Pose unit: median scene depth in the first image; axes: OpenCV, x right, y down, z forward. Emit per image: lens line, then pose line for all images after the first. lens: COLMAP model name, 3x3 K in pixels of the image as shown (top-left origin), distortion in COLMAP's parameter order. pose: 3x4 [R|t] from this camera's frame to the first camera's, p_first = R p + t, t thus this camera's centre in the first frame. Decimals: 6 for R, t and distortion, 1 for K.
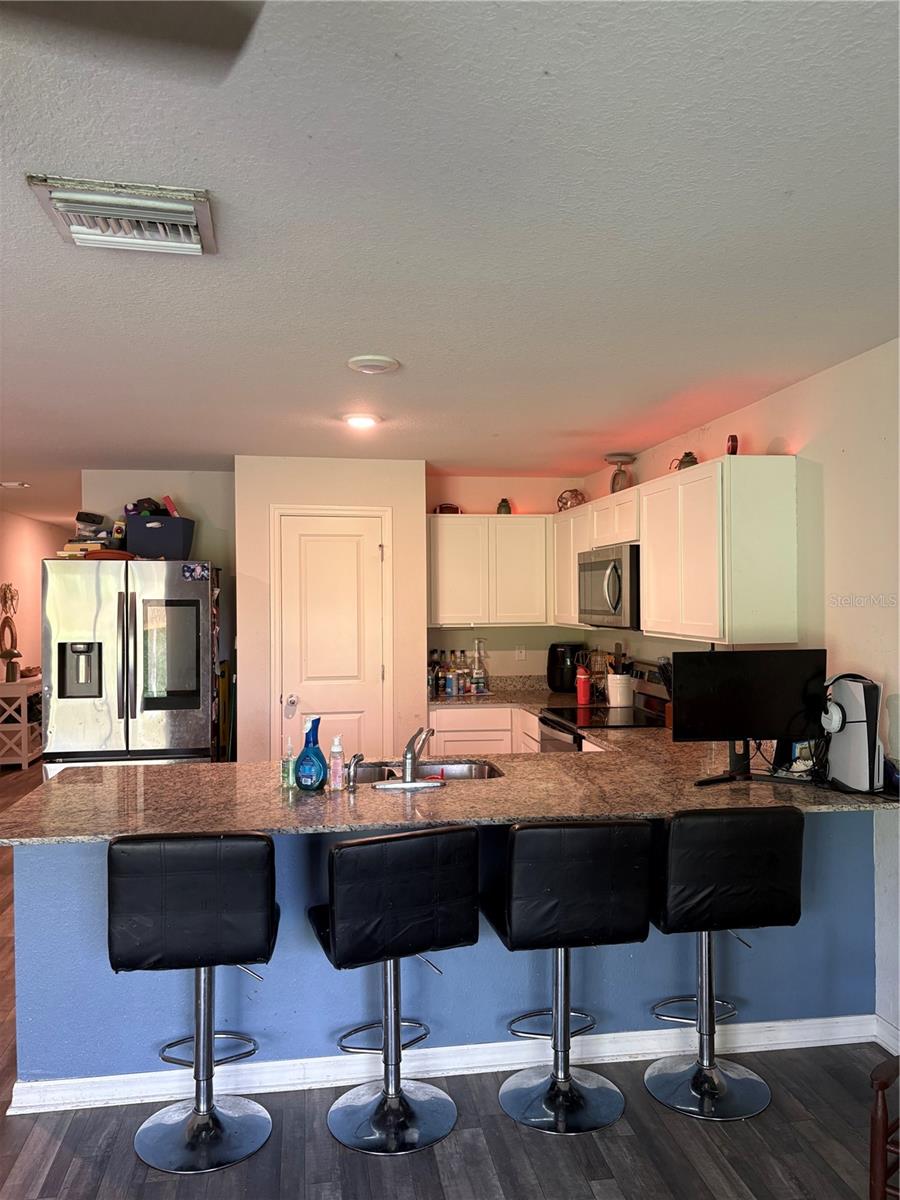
lens RADIAL K [[910.1, 0, 462.9], [0, 910.1, 607.3], [0, 0, 1]] dist [0.038780, -0.045595]
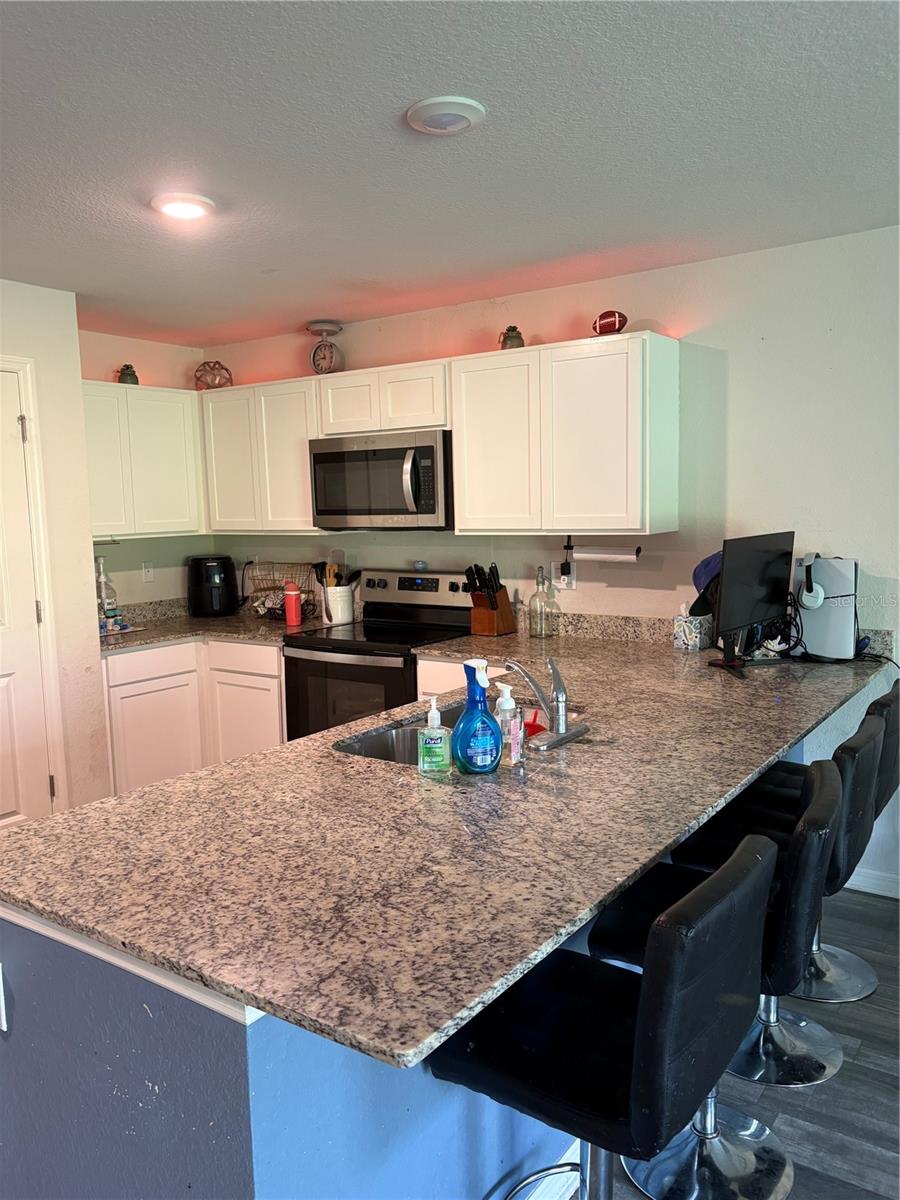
lens RADIAL K [[910.1, 0, 454.8], [0, 910.1, 606.4], [0, 0, 1]] dist [0.038780, -0.045595]
pose [[0.697828, -0.092271, 0.710297, -0.352075], [0.027454, 0.994385, 0.102204, 0.007783], [-0.715739, -0.051821, 0.696443, 0.314781]]
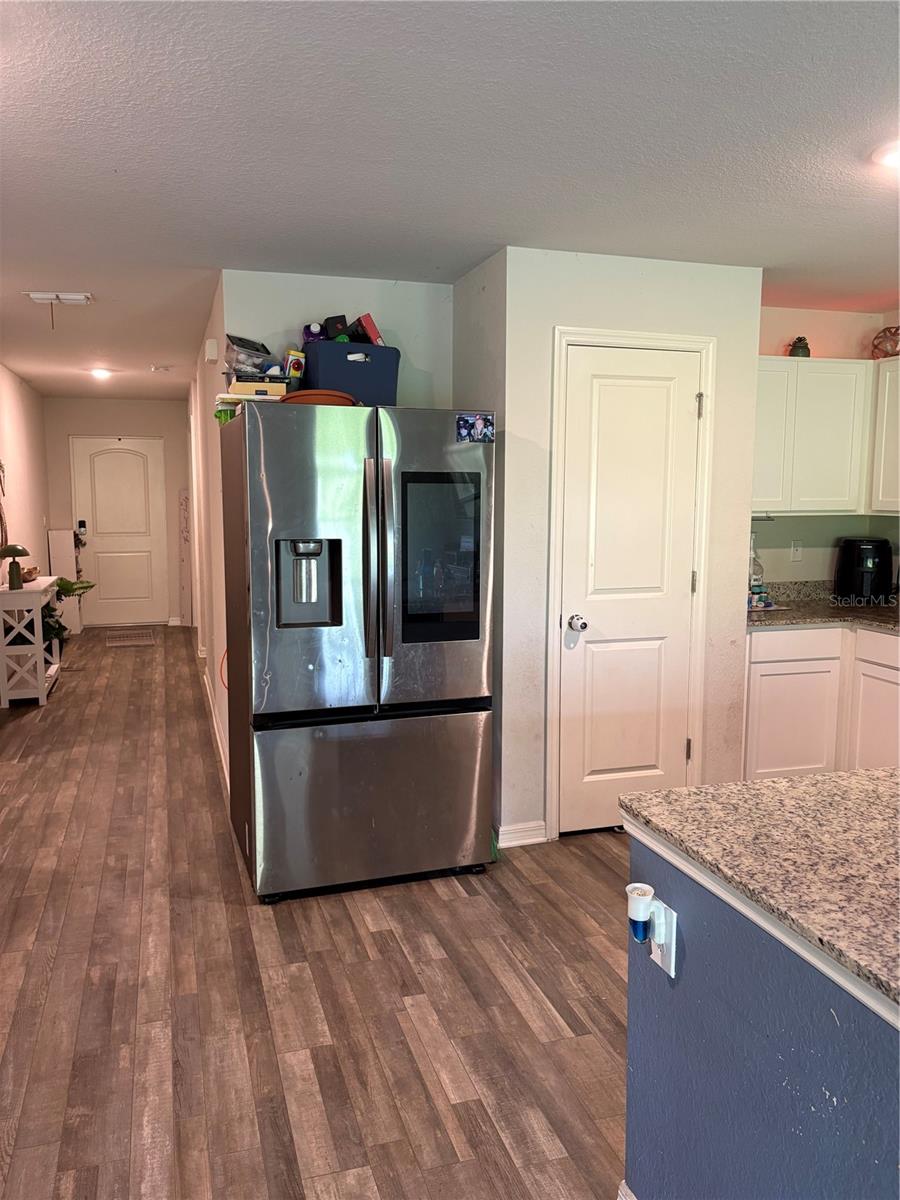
lens RADIAL K [[910.1, 0, 450.3], [0, 910.1, 603.1], [0, 0, 1]] dist [0.038780, -0.045595]
pose [[0.990376, -0.009752, 0.138057, -0.370540], [-0.006208, 0.993380, 0.114706, 0.009071], [-0.138262, -0.114459, 0.983759, 0.336471]]
